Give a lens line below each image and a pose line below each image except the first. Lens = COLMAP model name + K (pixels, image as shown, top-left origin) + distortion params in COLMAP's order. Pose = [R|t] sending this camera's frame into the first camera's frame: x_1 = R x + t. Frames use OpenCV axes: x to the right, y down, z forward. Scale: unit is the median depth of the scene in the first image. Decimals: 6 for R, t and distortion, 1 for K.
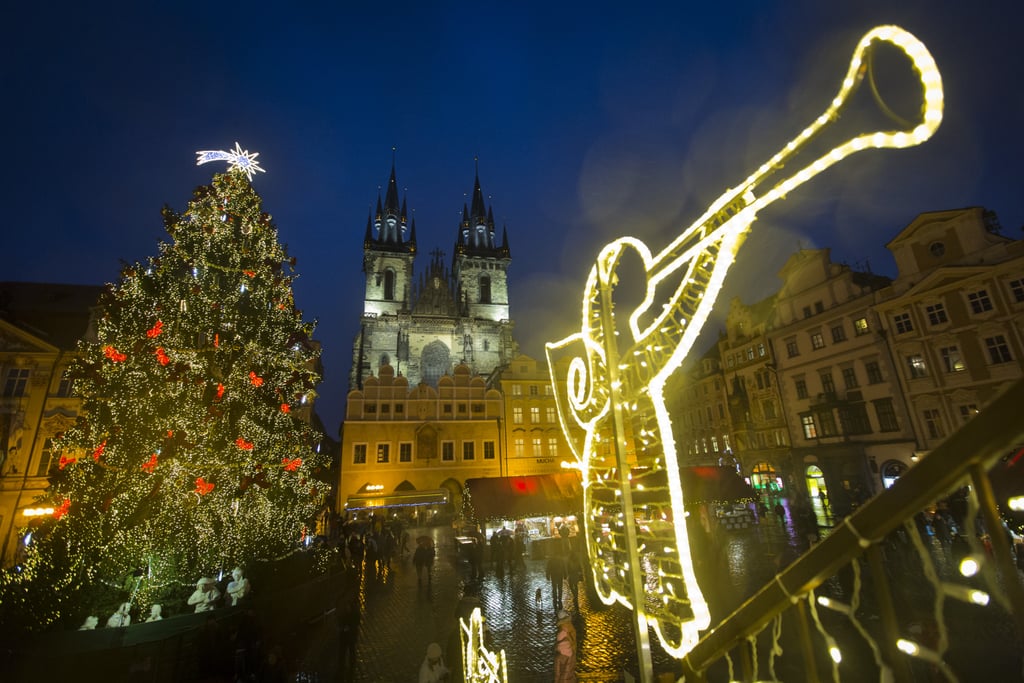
lens RADIAL K [[452.5, 0, 512.0], [0, 452.5, 341.5], [0, 0, 1]] dist [0.000640, -0.000062]
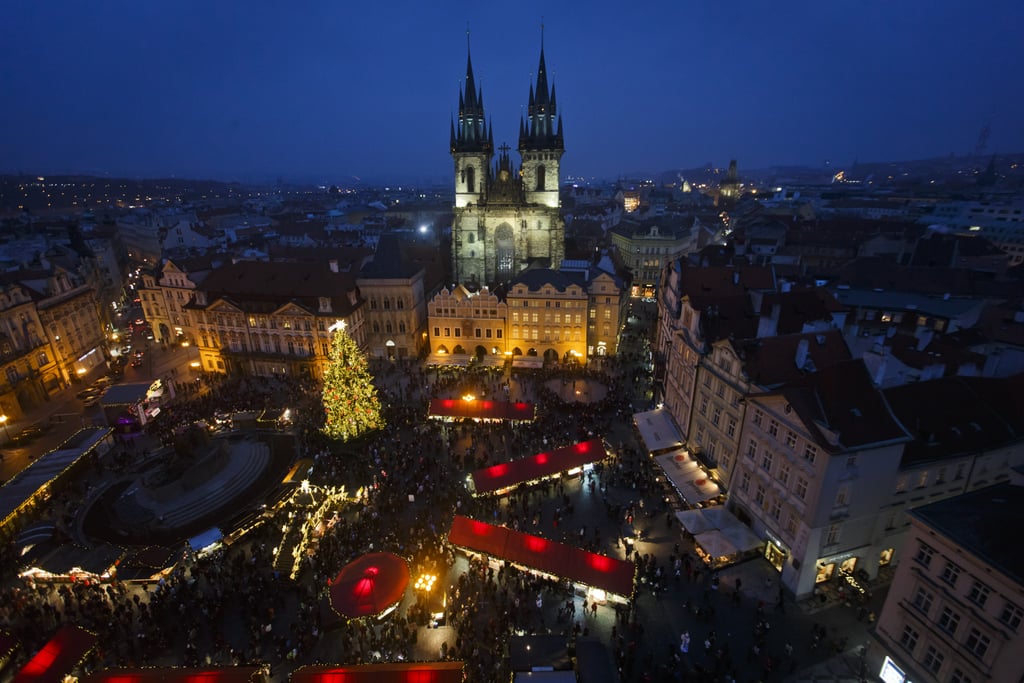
lens RADIAL K [[452.5, 0, 512.0], [0, 452.5, 341.5], [0, 0, 1]] dist [0.000640, -0.000062]
pose [[0.913090, 0.175382, -0.368114, 0.446638], [0.084486, 0.801811, 0.591575, -0.542480], [0.398910, -0.571261, 0.717309, -0.231486]]
